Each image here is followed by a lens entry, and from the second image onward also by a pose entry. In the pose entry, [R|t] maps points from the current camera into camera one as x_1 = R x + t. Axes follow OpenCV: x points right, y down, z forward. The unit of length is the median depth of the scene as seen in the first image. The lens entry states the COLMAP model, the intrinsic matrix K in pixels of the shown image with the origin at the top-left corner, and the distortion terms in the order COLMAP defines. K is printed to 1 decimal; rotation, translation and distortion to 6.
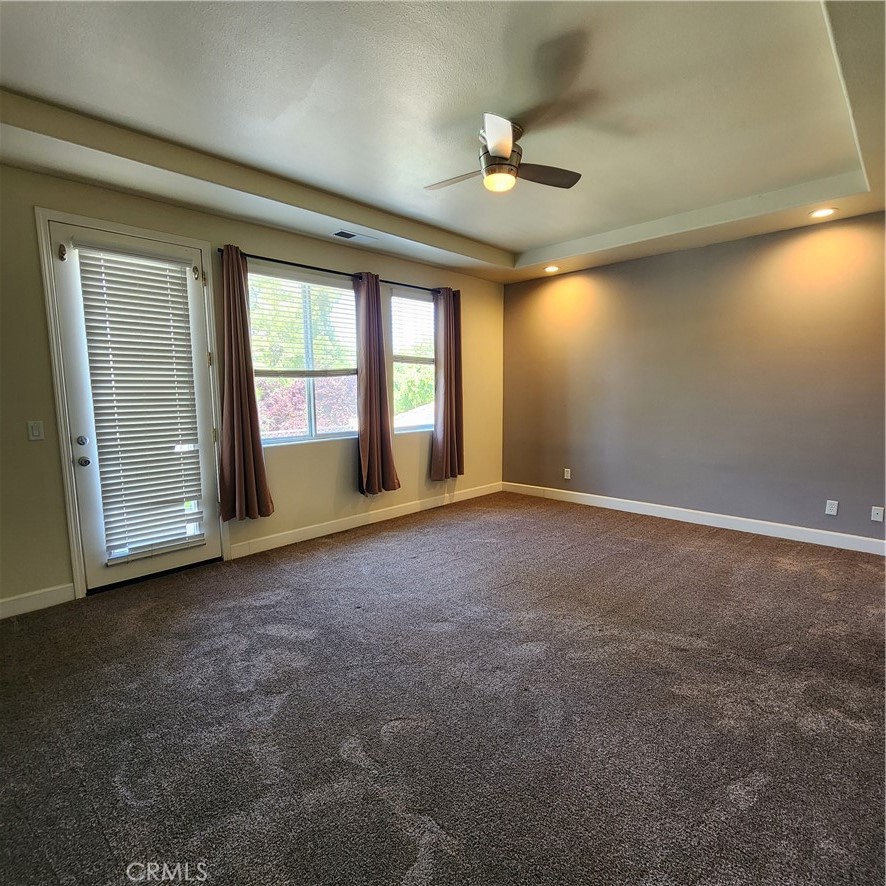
lens RADIAL K [[487.1, 0, 444.9], [0, 487.1, 446.6], [0, 0, 1]] dist [-0.001271, -0.000525]
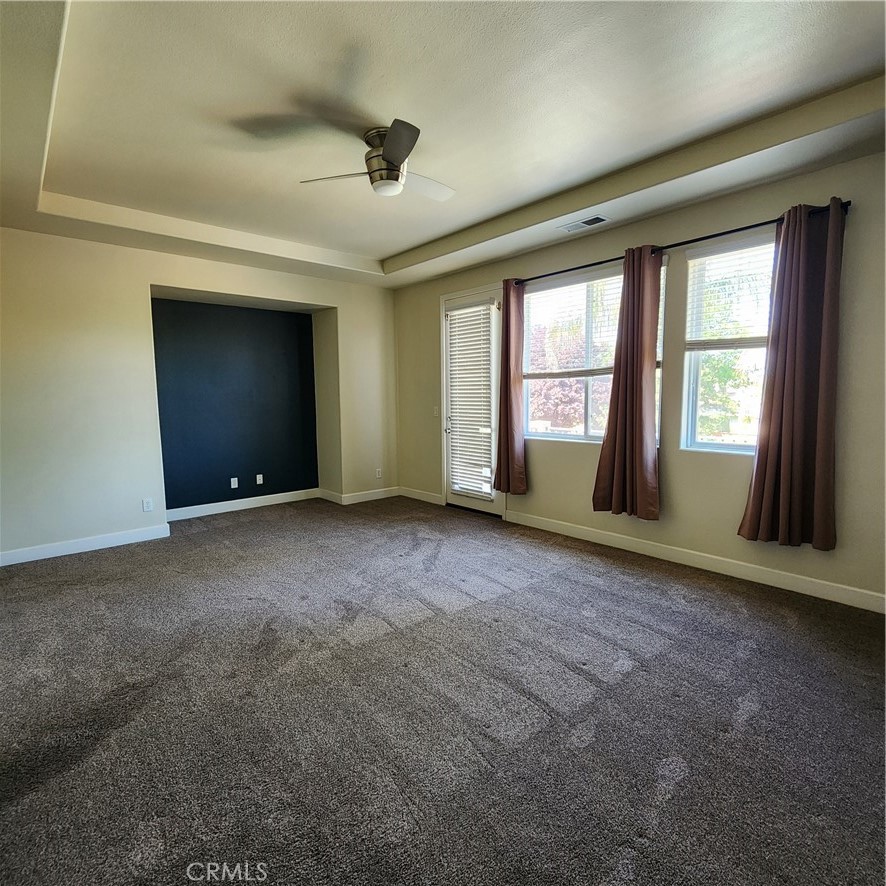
lens RADIAL K [[487.1, 0, 444.9], [0, 487.1, 446.6], [0, 0, 1]] dist [-0.001271, -0.000525]
pose [[-0.077287, 0.118591, -0.989931, 0.857771], [-0.106461, 0.986242, 0.126461, -0.113155], [0.991309, 0.115163, -0.063598, 0.916334]]
